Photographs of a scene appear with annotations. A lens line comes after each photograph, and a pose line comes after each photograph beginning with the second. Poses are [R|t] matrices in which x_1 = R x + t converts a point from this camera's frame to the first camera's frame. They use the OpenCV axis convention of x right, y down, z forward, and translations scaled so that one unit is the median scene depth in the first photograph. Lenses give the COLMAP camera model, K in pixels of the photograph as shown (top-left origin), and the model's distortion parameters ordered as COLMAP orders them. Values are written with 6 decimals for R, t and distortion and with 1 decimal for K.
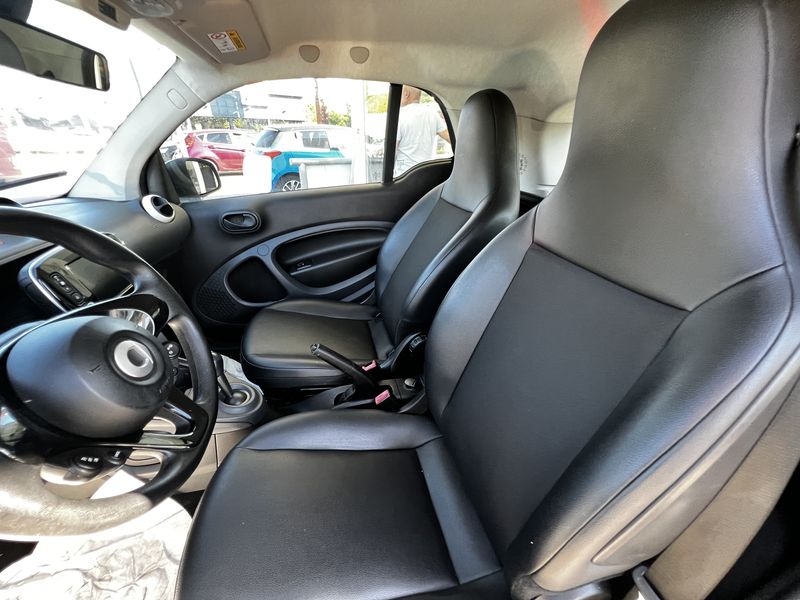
lens RADIAL K [[320.3, 0, 399.8], [0, 320.3, 298.3], [0, 0, 1]] dist [-0.002197, 0.000031]
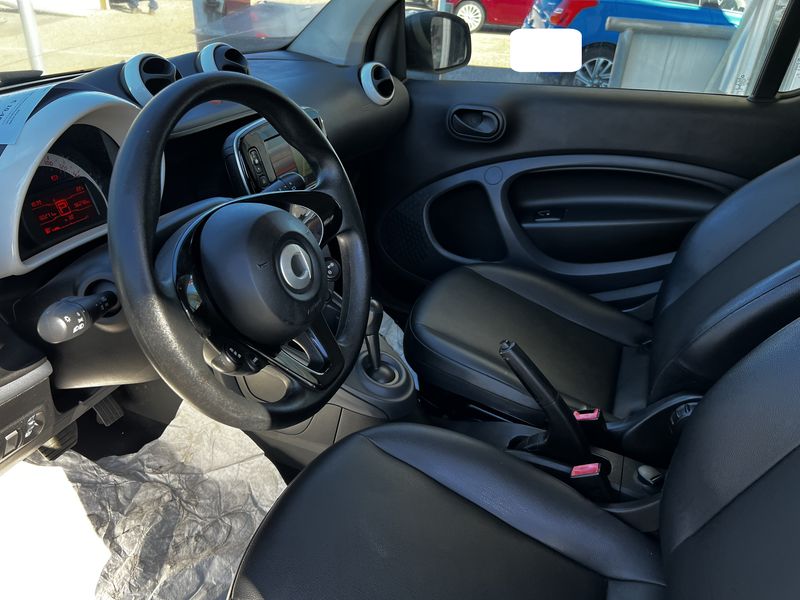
lens RADIAL K [[594.8, 0, 400.0], [0, 594.8, 300.0], [0, 0, 1]] dist [0.077778, -0.108646]
pose [[0.815640, 0.326779, -0.477438, 0.076429], [-0.311159, 0.943474, 0.114180, -0.000497], [0.487762, 0.055429, 0.871215, -0.103748]]
